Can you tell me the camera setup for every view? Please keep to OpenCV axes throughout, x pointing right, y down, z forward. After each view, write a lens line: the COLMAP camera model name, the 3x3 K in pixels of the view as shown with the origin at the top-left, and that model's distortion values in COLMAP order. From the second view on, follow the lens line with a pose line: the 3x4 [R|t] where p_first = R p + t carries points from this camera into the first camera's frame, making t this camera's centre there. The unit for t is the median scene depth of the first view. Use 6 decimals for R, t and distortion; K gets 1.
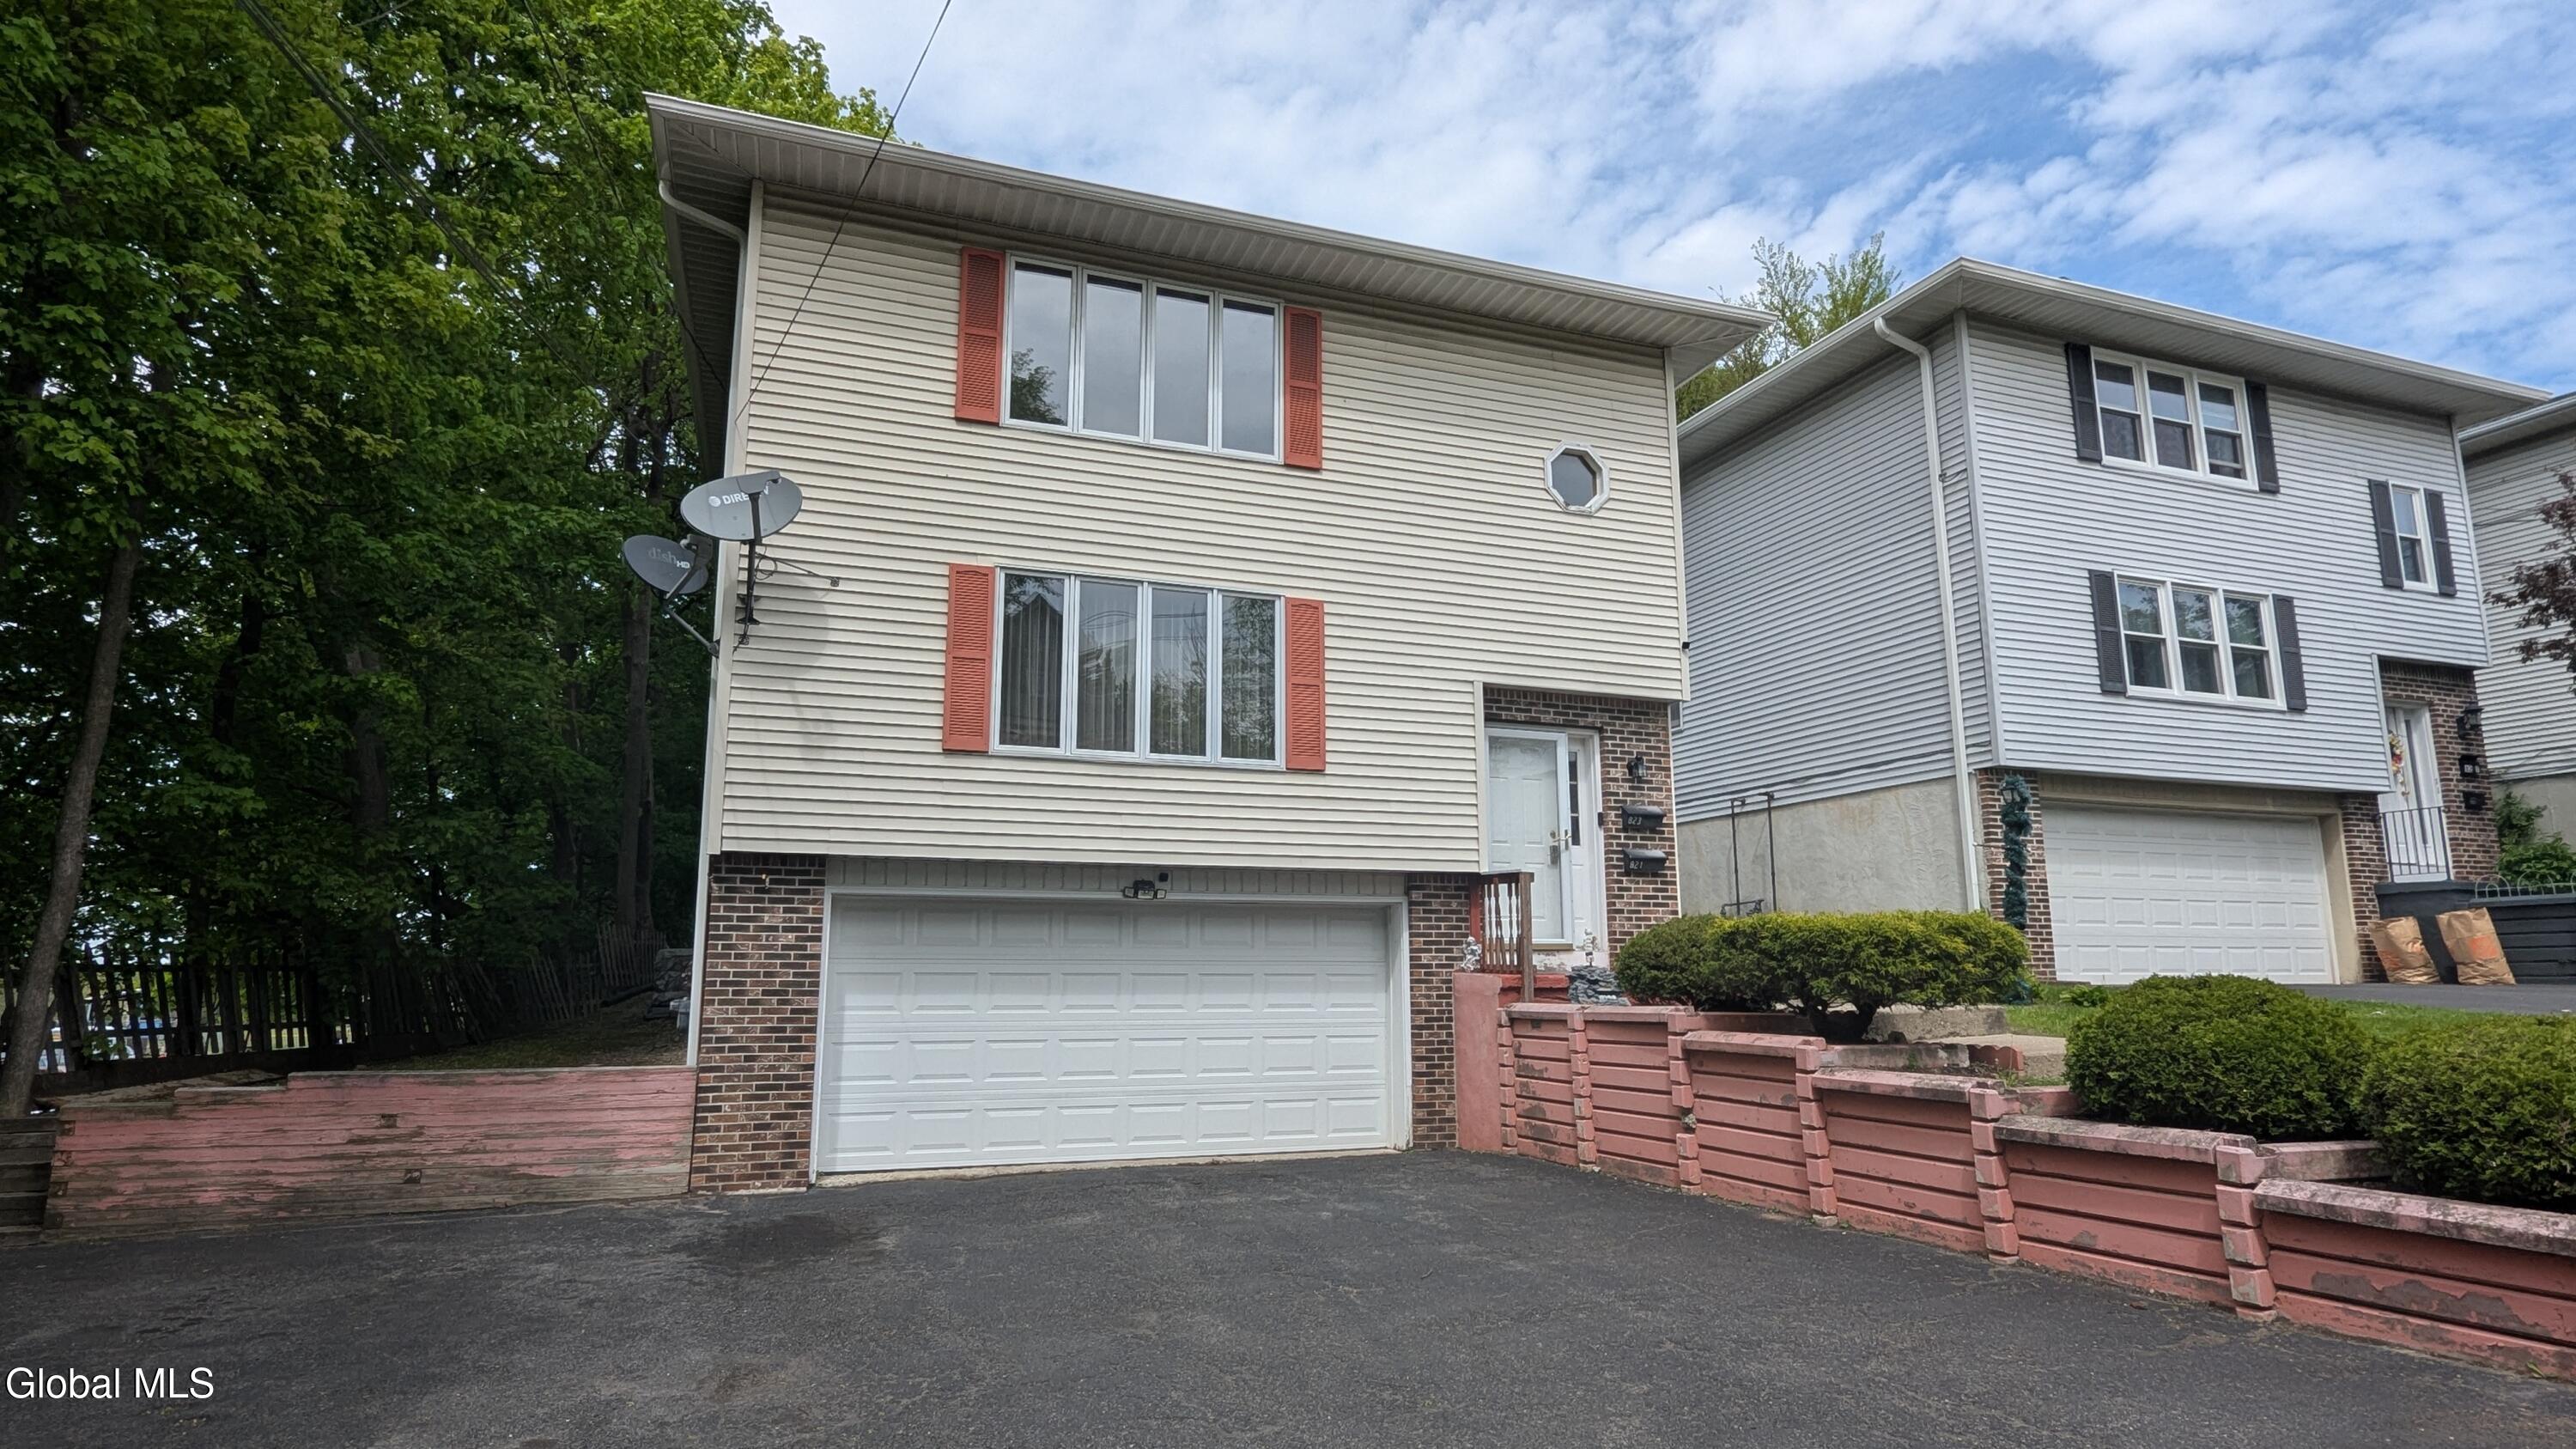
lens RADIAL K [[1341.7, 0, 1291.2], [0, 1341.7, 742.1], [0, 0, 1]] dist [0.001895, -0.001171]
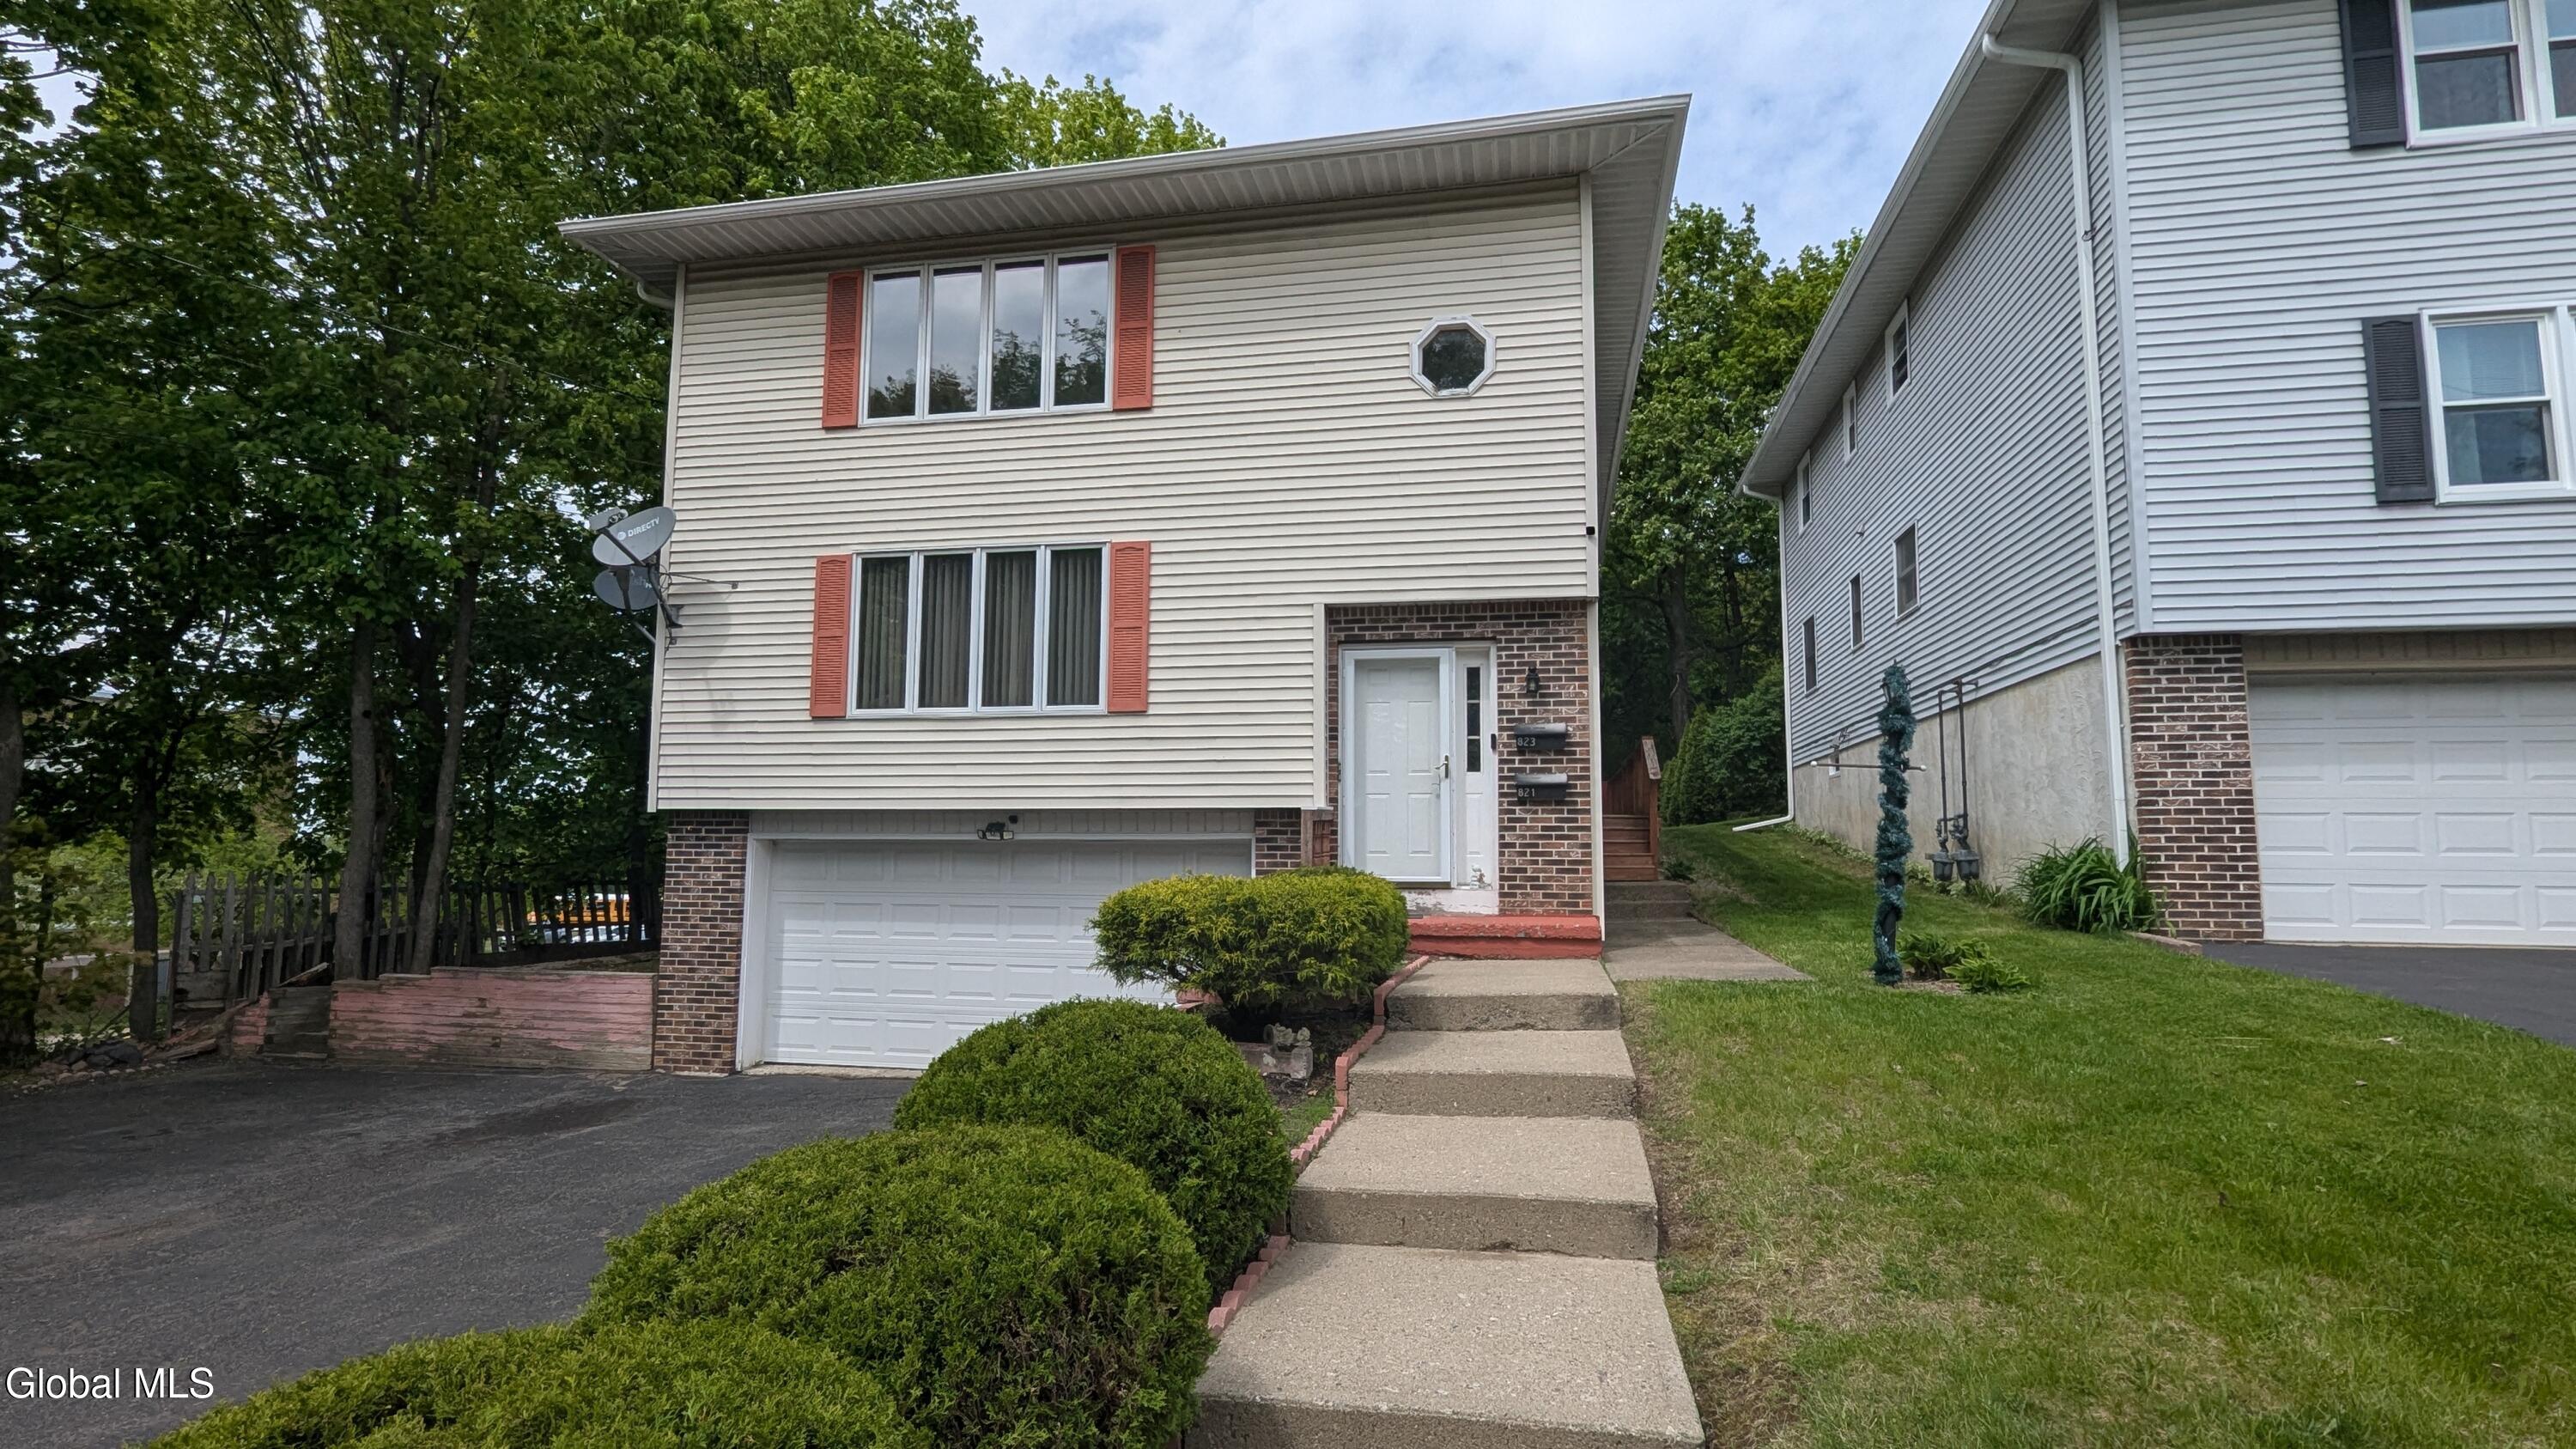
lens RADIAL K [[1206.7, 0, 1320.1], [0, 1206.7, 737.5], [0, 0, 1]] dist [0.001791, 0.000391]
pose [[0.857846, -0.045030, -0.511931, 0.606903], [0.081608, 0.995450, 0.049189, 0.006897], [0.507386, -0.083974, 0.857617, 0.289935]]
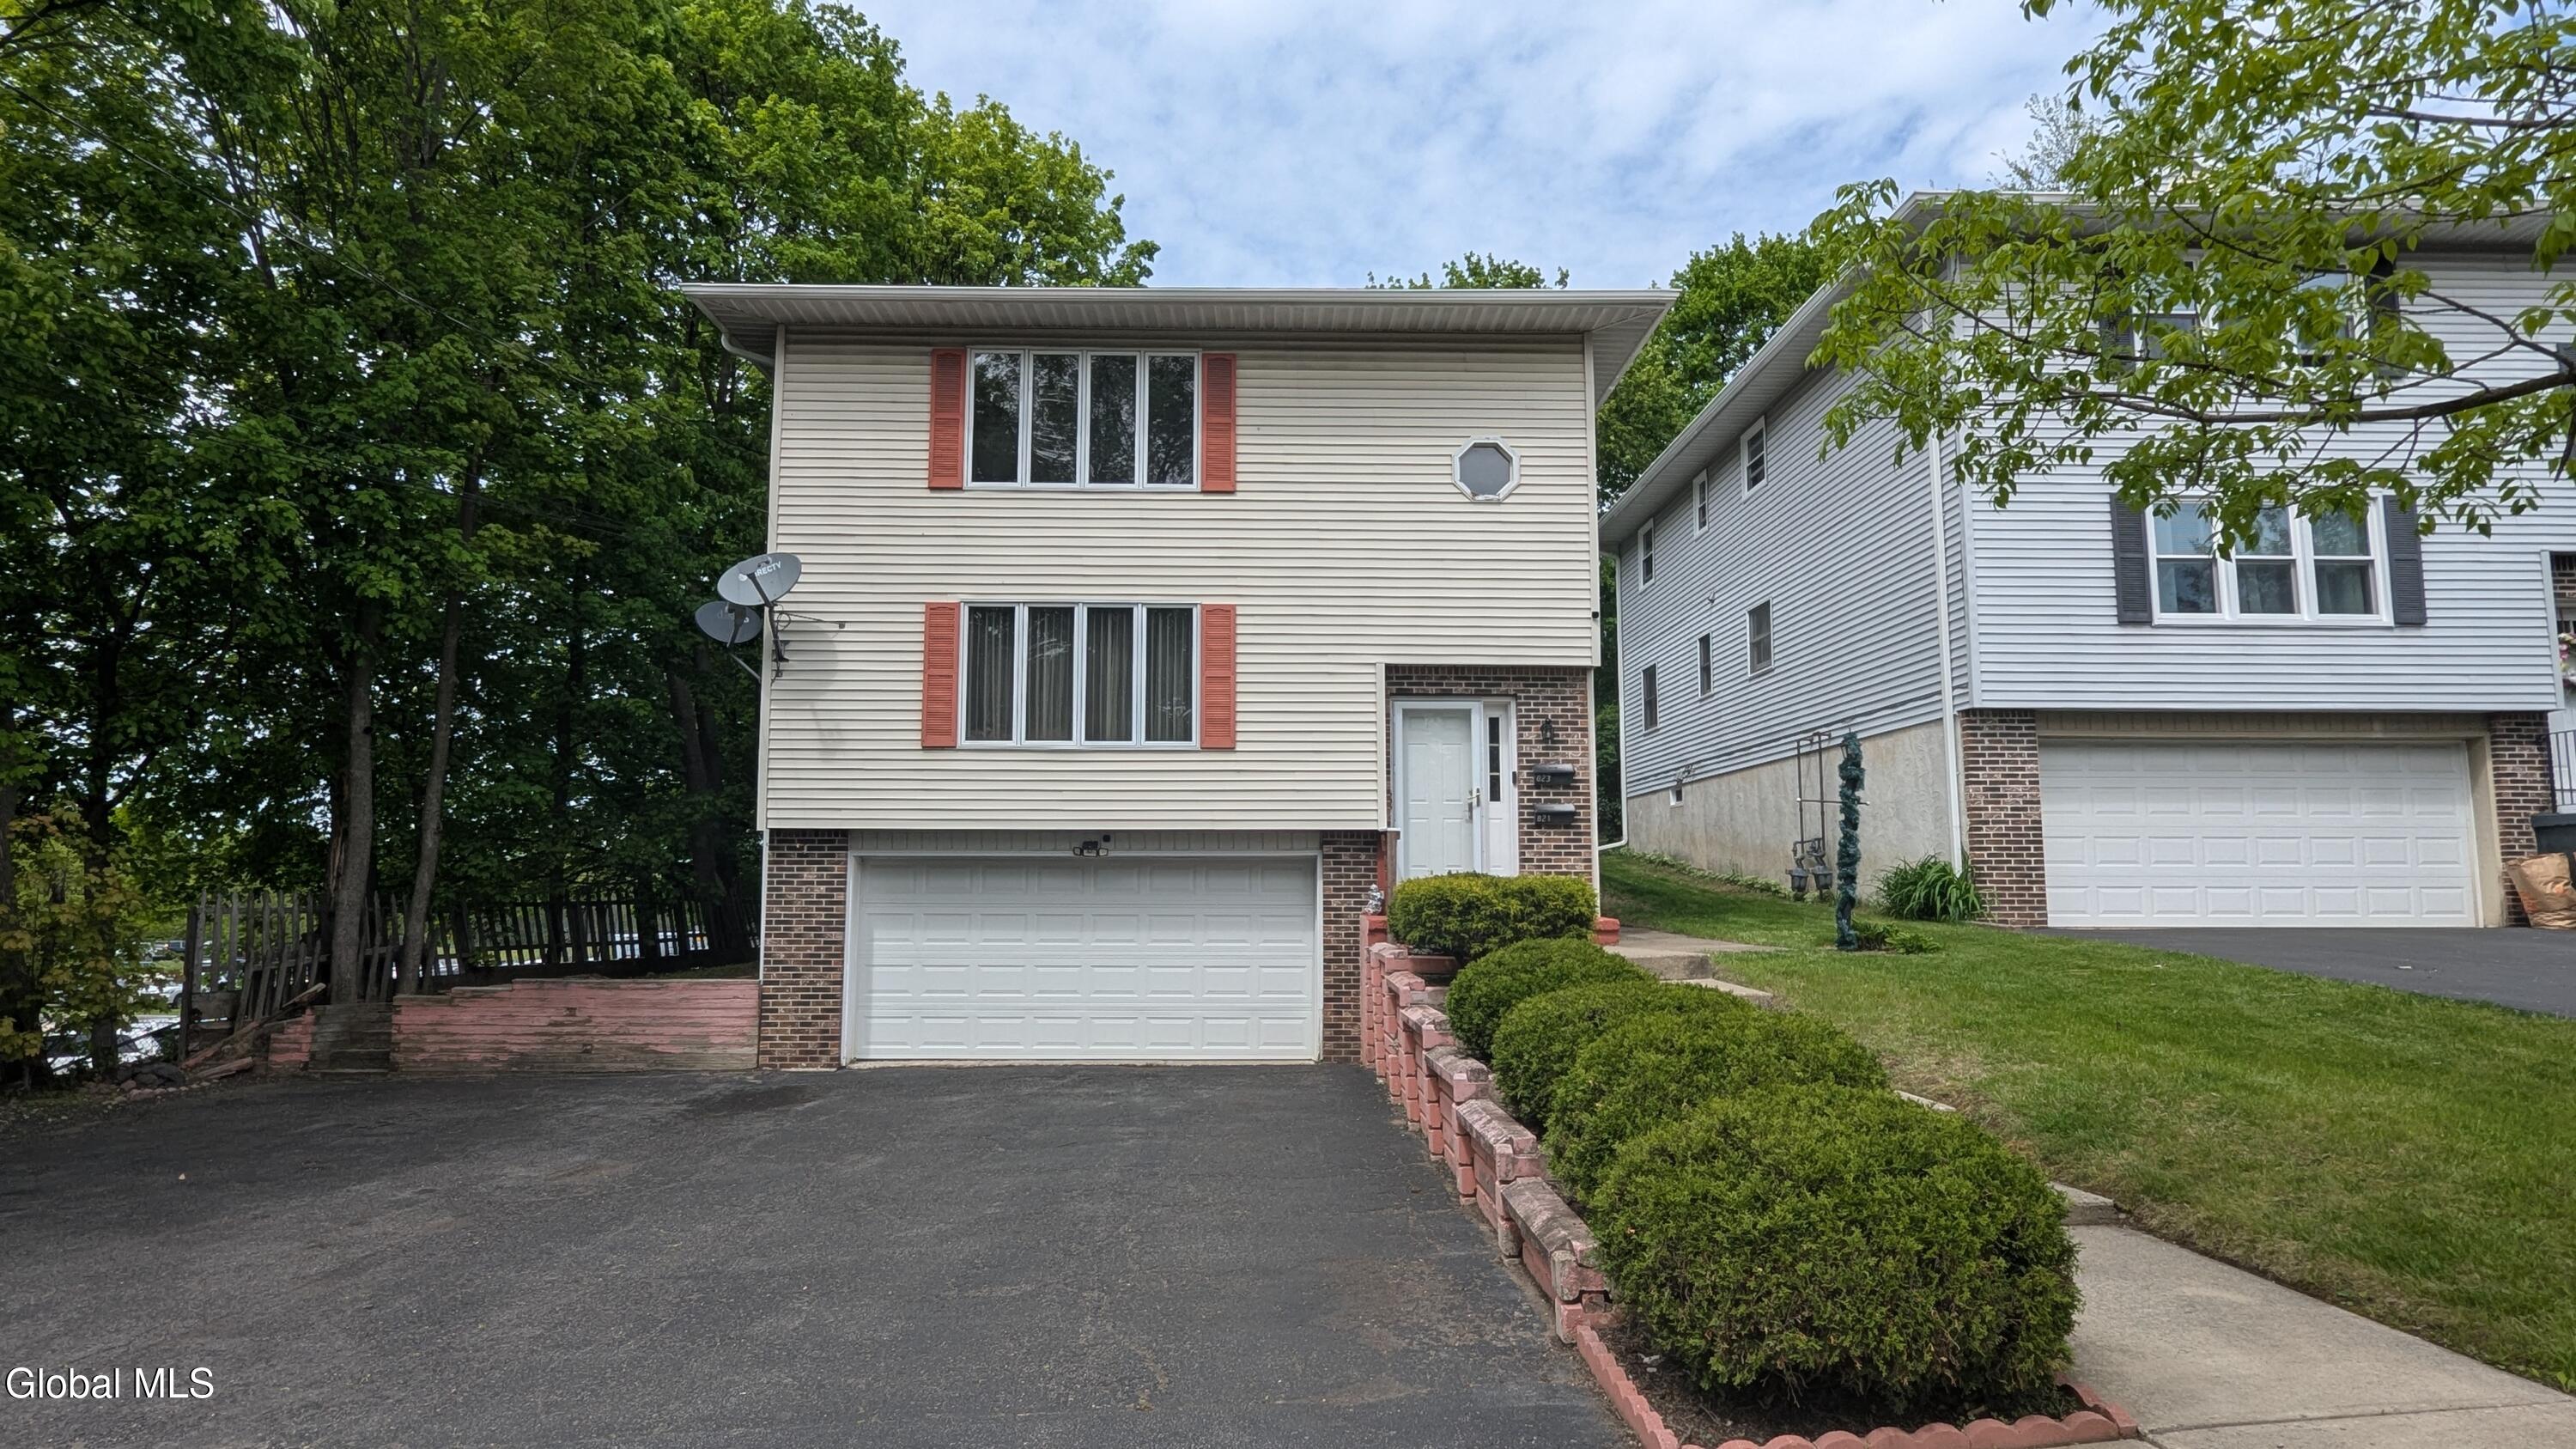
lens RADIAL K [[1341.7, 0, 1291.2], [0, 1341.7, 742.1], [0, 0, 1]] dist [0.001895, -0.001171]
pose [[0.948510, -0.033111, -0.315011, 0.456371], [0.052294, 0.997243, 0.052641, -0.045128], [0.312400, -0.066403, 0.947627, -0.123593]]
